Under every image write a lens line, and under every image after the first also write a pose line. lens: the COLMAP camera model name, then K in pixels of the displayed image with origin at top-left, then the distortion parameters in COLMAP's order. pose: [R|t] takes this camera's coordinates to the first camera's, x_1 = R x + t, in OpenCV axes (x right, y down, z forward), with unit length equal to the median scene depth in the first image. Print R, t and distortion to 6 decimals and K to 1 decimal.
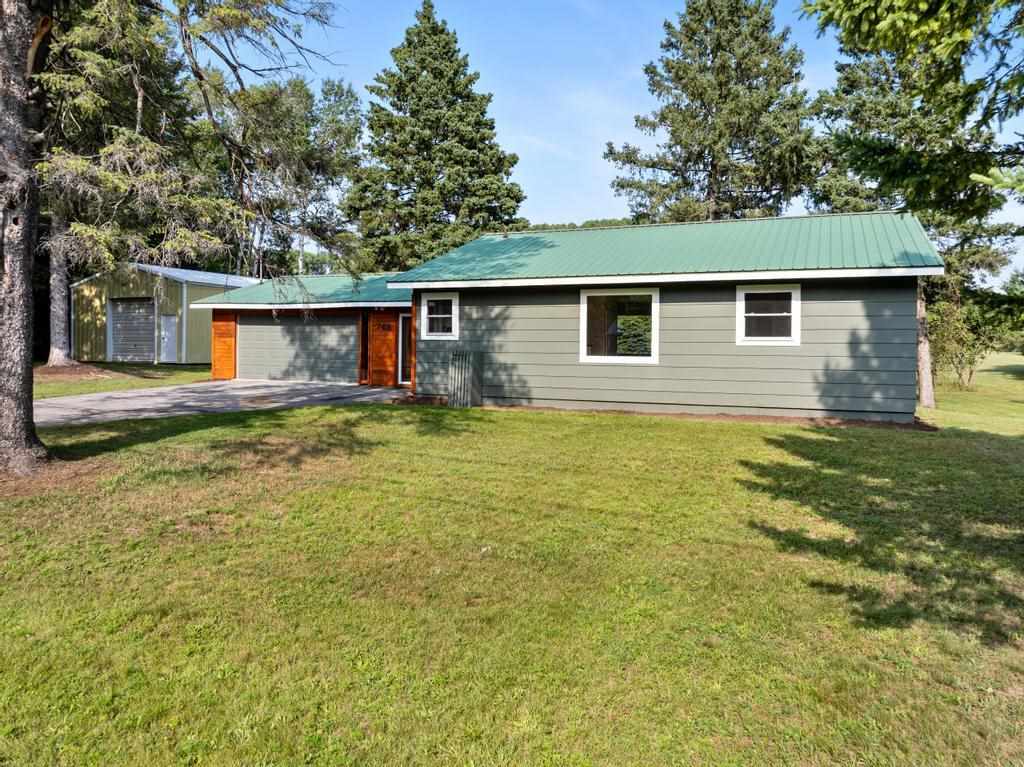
lens RADIAL K [[723.1, 0, 512.5], [0, 723.1, 374.4], [0, 0, 1]] dist [-0.041845, 0.004891]
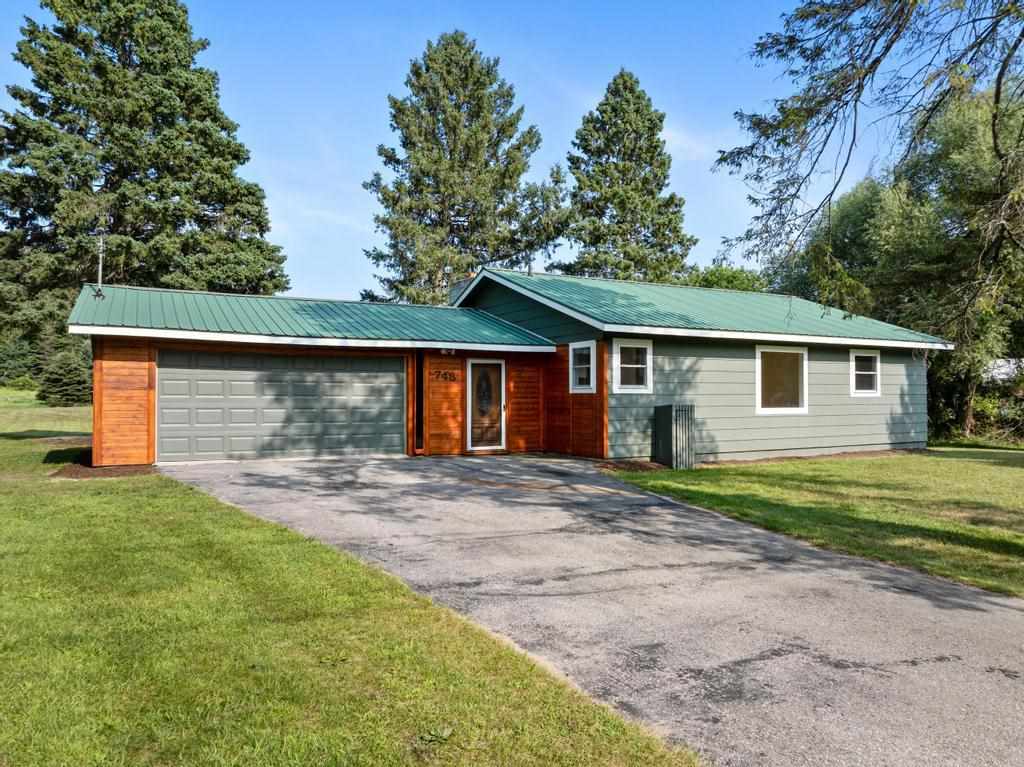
lens RADIAL K [[723.1, 0, 512.5], [0, 723.1, 374.4], [0, 0, 1]] dist [-0.041845, 0.004891]
pose [[0.603721, 0.013030, 0.797089, -0.876246], [0.038139, 0.998249, -0.045206, -0.038310], [-0.796283, 0.057692, 0.602168, 0.606715]]
